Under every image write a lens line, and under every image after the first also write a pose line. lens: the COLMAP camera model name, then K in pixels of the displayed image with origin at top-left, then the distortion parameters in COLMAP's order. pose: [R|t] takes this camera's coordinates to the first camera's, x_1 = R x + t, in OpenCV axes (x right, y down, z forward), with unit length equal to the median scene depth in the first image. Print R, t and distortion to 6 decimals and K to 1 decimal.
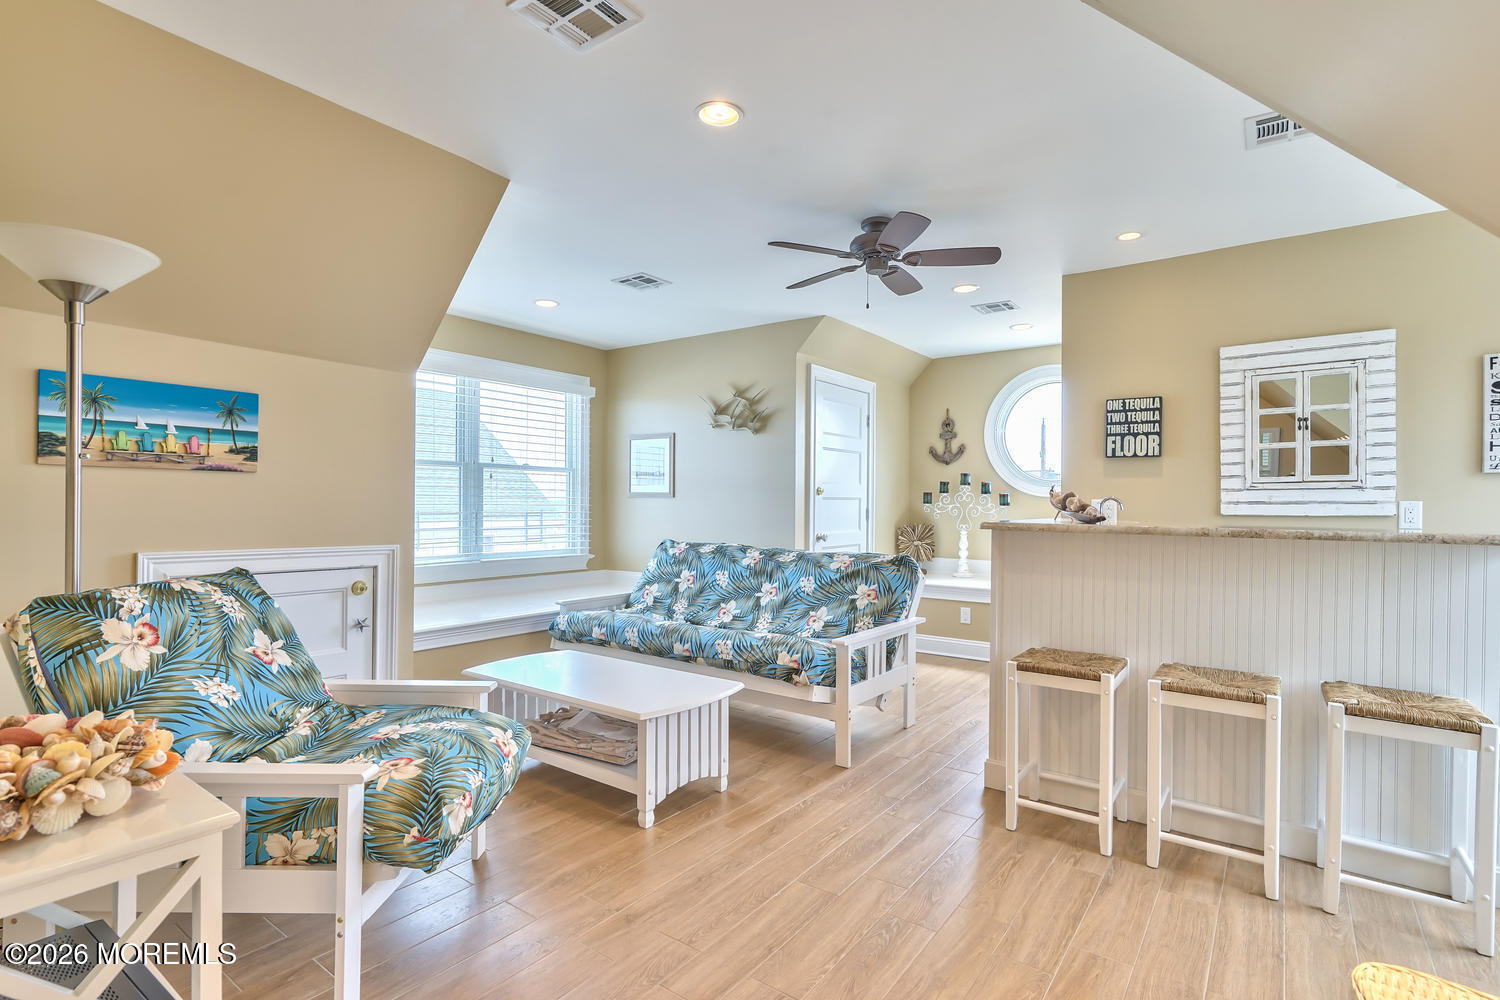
lens RADIAL K [[794.0, 0, 750.0], [0, 794.0, 500.0], [0, 0, 1]] dist [0.001846, 0.000740]
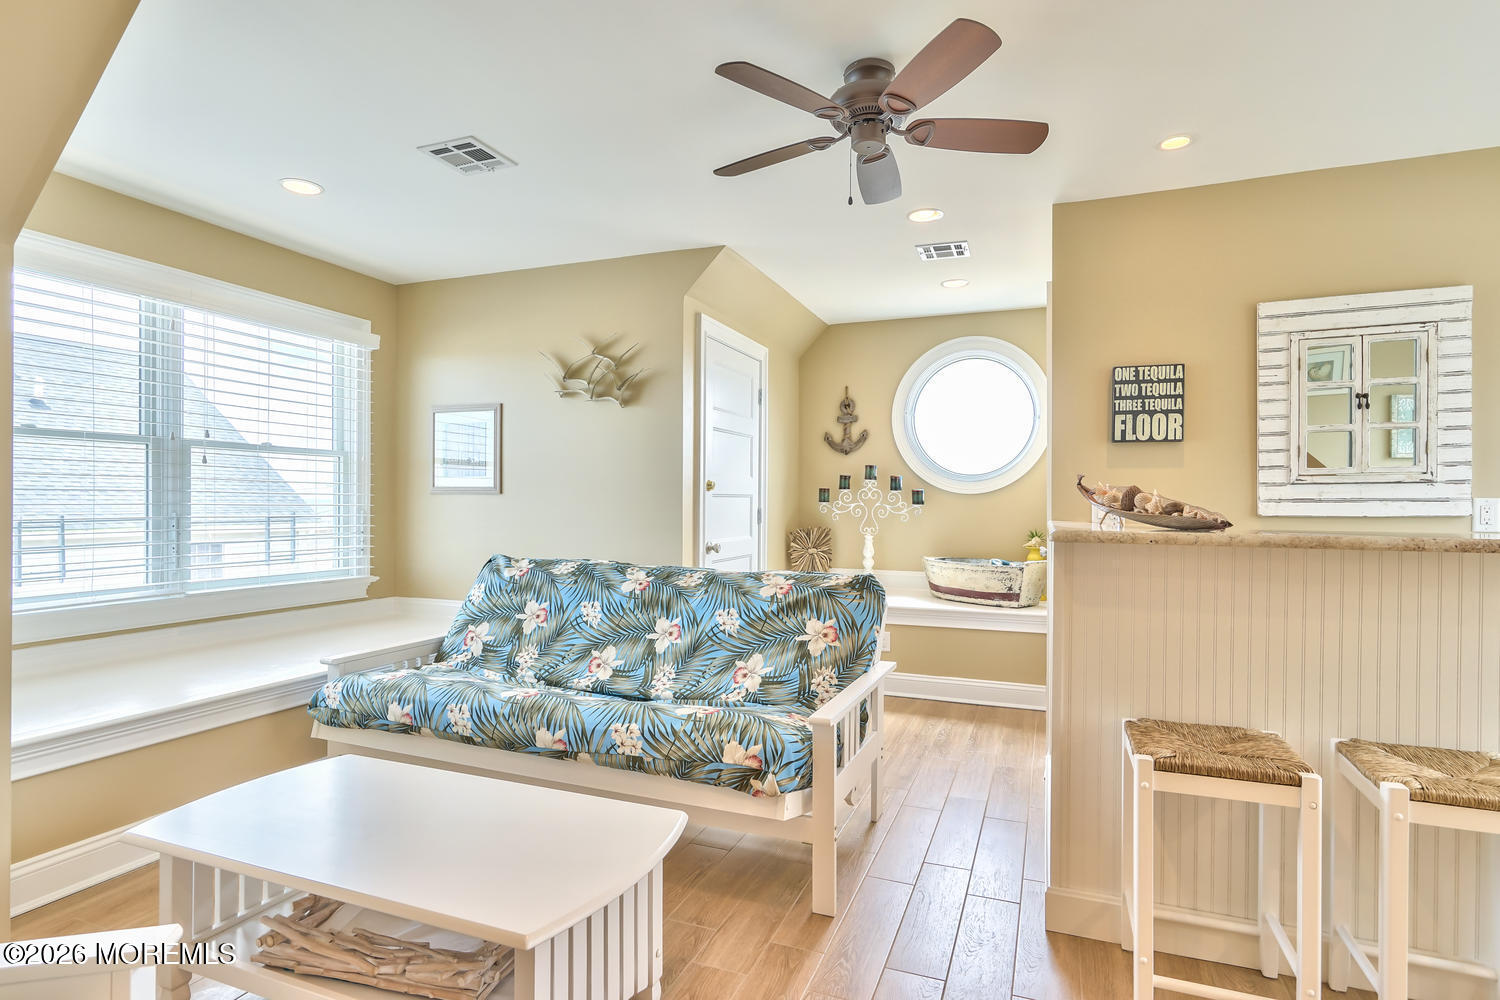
lens RADIAL K [[794.0, 0, 750.0], [0, 794.0, 500.0], [0, 0, 1]] dist [0.001846, 0.000740]
pose [[0.964316, -0.001189, 0.264751, -0.088143], [0.000672, 0.999998, 0.002043, 0.000958], [-0.264752, -0.001793, 0.964315, 0.323472]]
